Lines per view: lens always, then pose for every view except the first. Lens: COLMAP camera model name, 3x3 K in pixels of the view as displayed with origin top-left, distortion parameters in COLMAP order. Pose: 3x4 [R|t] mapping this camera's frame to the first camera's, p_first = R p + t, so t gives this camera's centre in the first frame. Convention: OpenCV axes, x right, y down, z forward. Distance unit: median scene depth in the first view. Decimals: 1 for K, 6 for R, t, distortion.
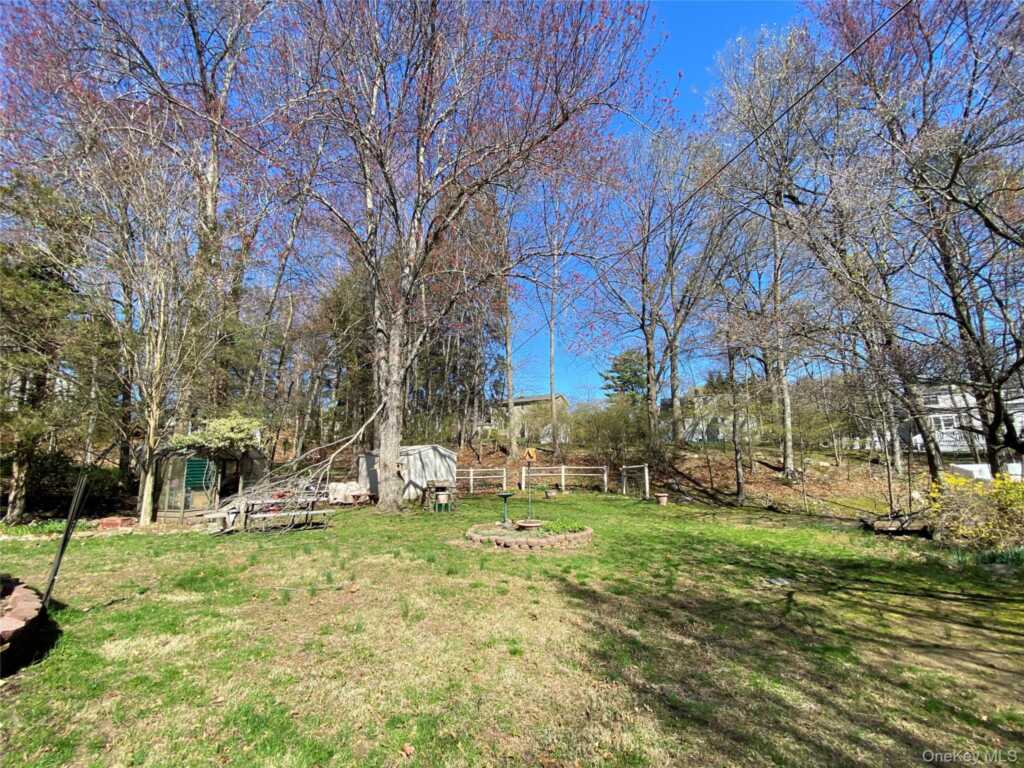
lens RADIAL K [[414.4, 0, 512.0], [0, 414.4, 384.0], [0, 0, 1]] dist [0.009449, -0.017848]
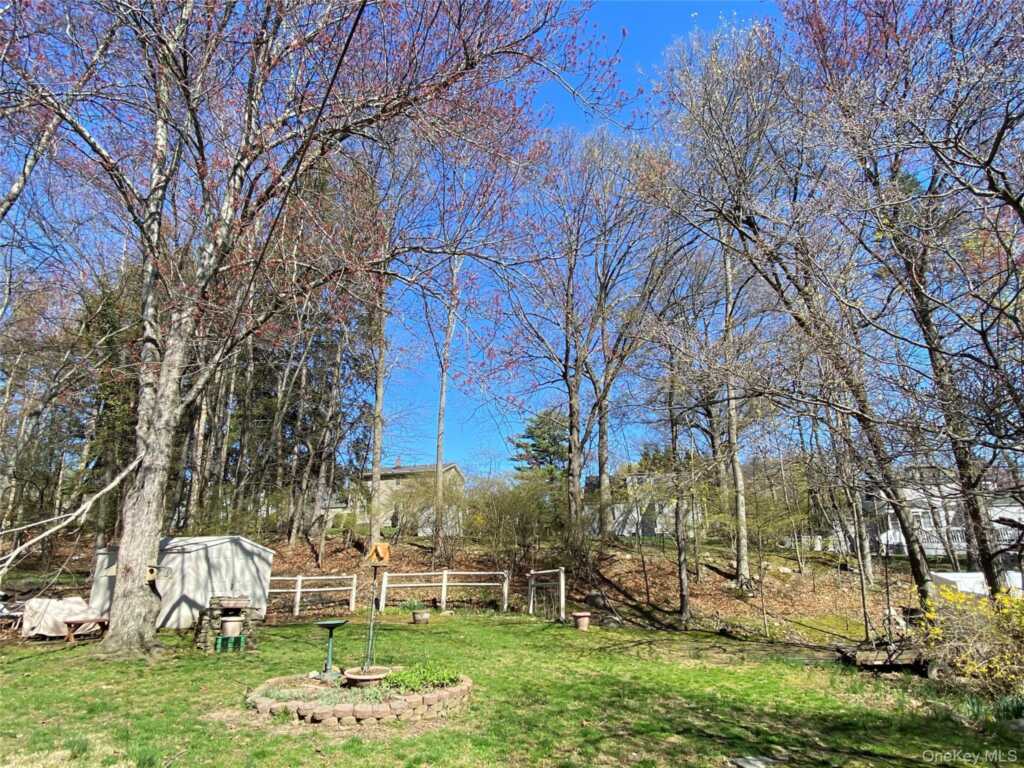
lens RADIAL K [[558.7, 0, 518.6], [0, 558.7, 371.3], [0, 0, 1]] dist [0.026722, -0.034633]
pose [[0.974011, 0.079337, 0.212151, 0.037705], [-0.047909, 0.987619, -0.149376, 0.014661], [-0.221376, 0.135330, 0.965753, 0.090920]]
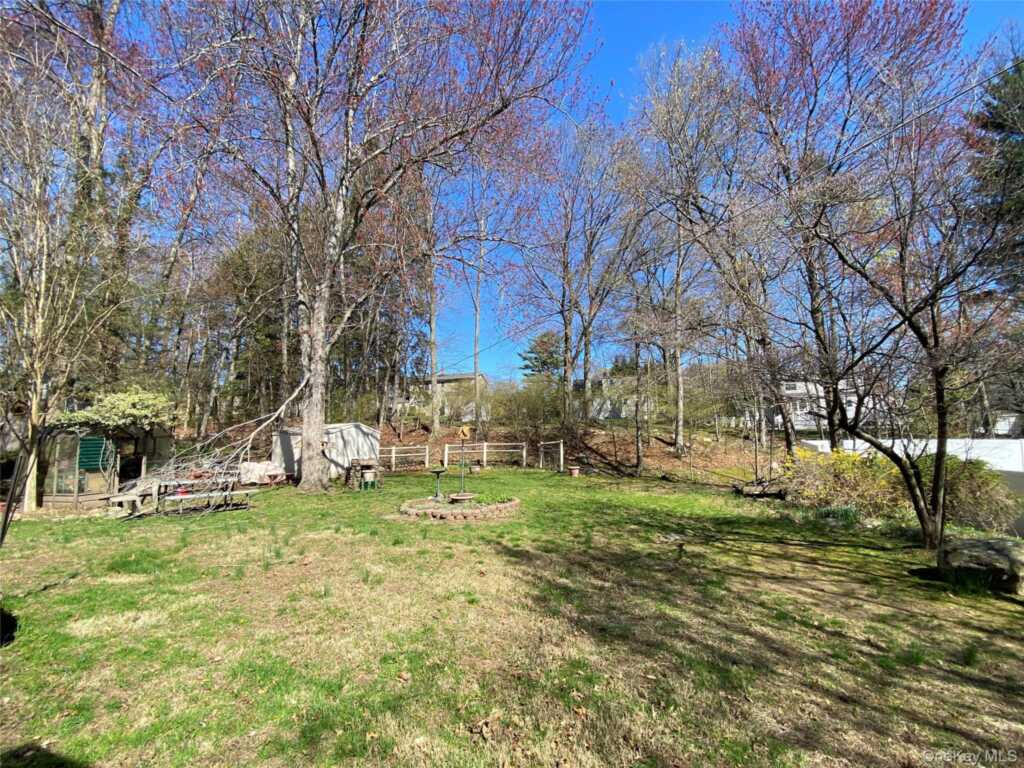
lens RADIAL K [[414.4, 0, 512.0], [0, 414.4, 384.0], [0, 0, 1]] dist [0.009449, -0.017848]
pose [[0.979192, 0.021557, 0.201789, -0.040127], [-0.032524, 0.998159, 0.051190, -0.009141], [-0.200314, -0.056687, 0.978090, -0.040630]]
